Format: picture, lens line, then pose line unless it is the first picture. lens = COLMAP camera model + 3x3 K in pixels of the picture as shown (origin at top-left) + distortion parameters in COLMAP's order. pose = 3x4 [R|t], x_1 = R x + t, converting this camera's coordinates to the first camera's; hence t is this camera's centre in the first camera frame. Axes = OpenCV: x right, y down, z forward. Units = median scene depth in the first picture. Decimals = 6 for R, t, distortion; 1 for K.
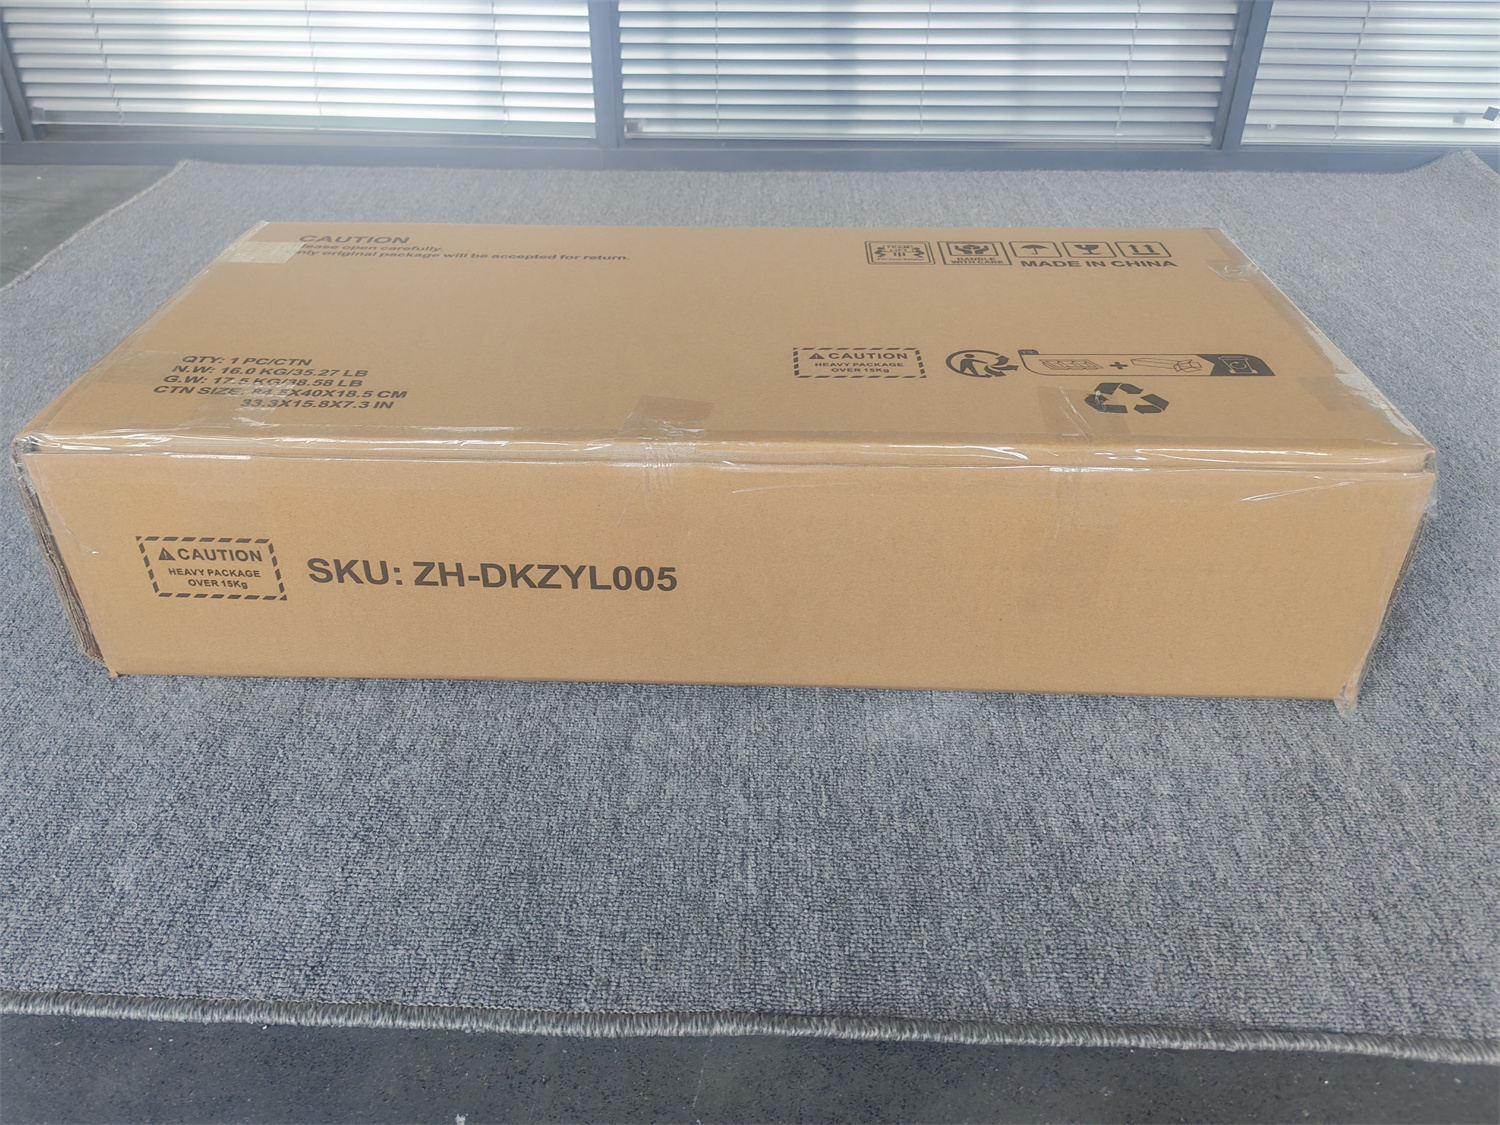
lens RADIAL K [[1134.2, 0, 750.0], [0, 1134.2, 562.5], [0, 0, 1]] dist [0.097064, -0.120071]
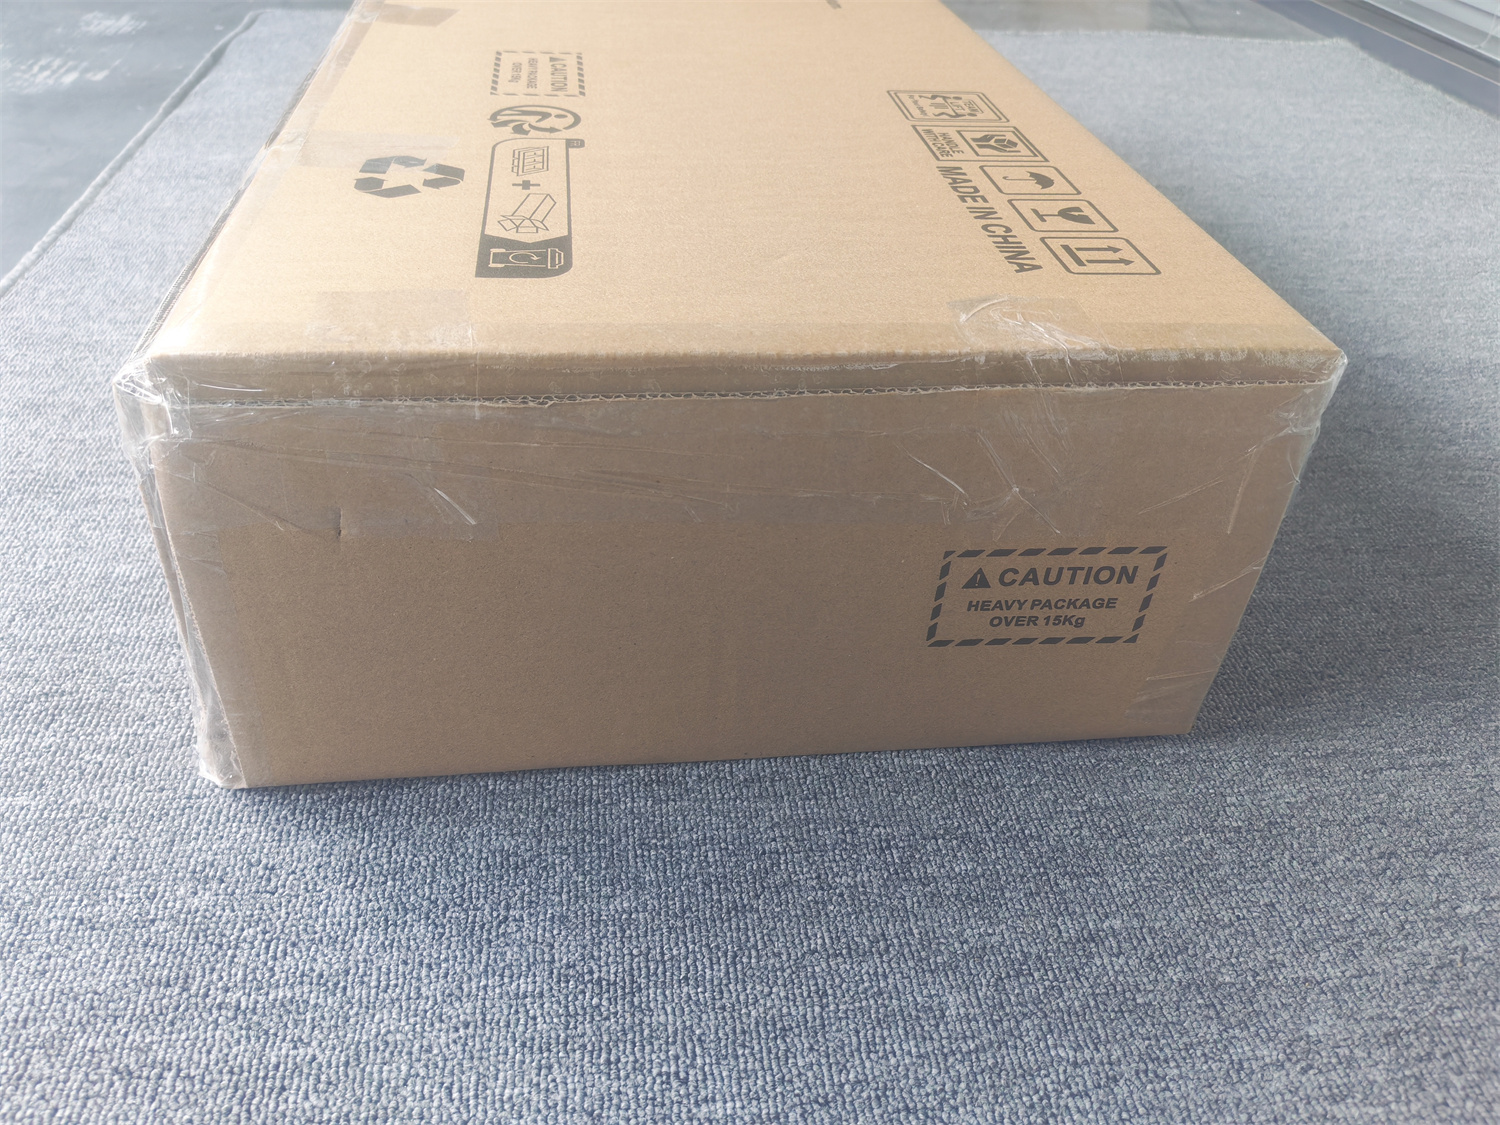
lens RADIAL K [[1134.2, 0, 750.0], [0, 1134.2, 562.5], [0, 0, 1]] dist [0.097064, -0.120071]
pose [[0.184480, 0.619043, -0.763383, 0.800245], [-0.602664, 0.684804, 0.409681, -0.302144], [0.776378, 0.384486, 0.499408, 0.702012]]
